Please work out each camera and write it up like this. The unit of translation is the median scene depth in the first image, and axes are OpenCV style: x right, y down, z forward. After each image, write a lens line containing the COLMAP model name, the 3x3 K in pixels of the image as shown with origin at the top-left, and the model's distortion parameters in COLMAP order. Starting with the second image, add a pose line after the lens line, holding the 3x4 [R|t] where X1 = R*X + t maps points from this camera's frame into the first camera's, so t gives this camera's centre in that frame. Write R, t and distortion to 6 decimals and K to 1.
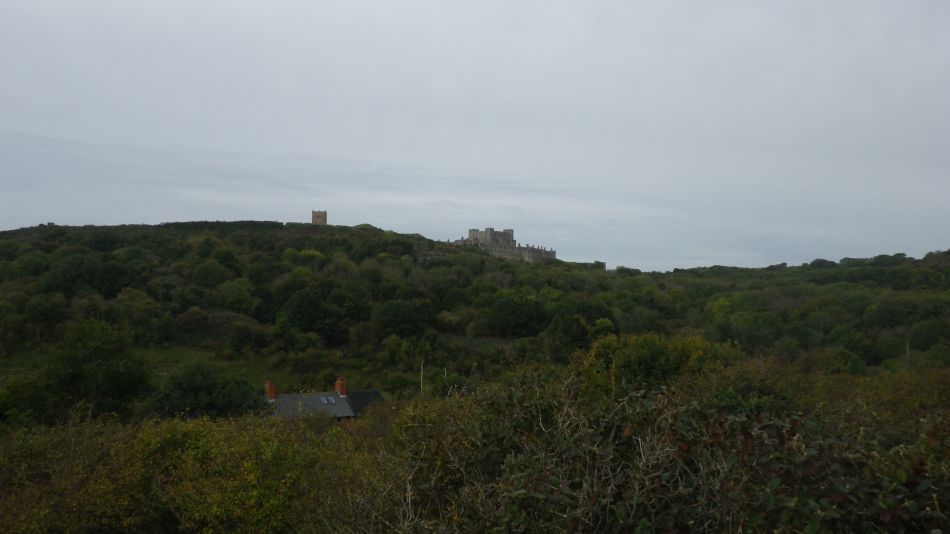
lens RADIAL K [[784.1, 0, 471.4], [0, 784.1, 270.8], [0, 0, 1]] dist [-0.004590, 0.004689]
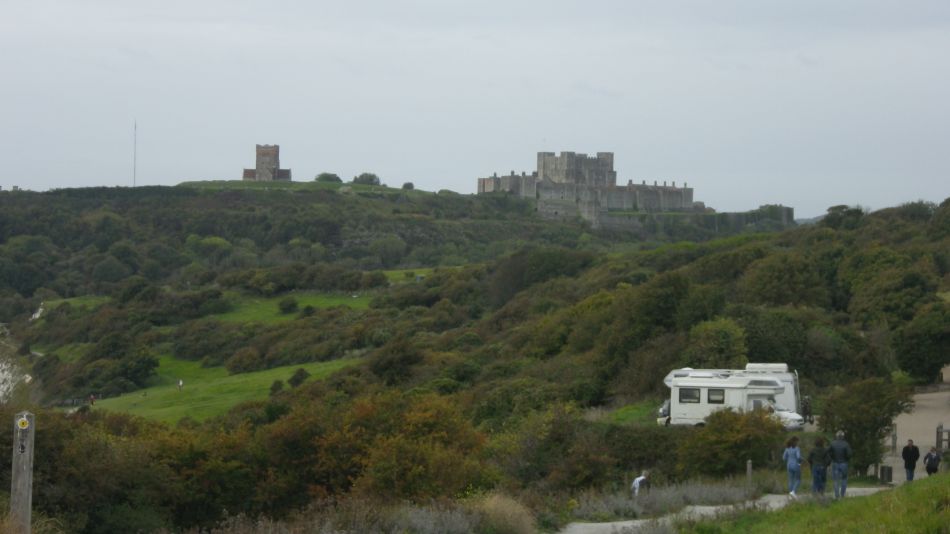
lens RADIAL K [[2592.0, 0, 477.3], [0, 2592.0, 267.5], [0, 0, 1]] dist [-0.052074, 0.000000]
pose [[0.983258, 0.004611, -0.182159, 0.574097], [0.005251, 0.998548, 0.053619, -0.134800], [0.182141, -0.053678, 0.981806, -1.695648]]
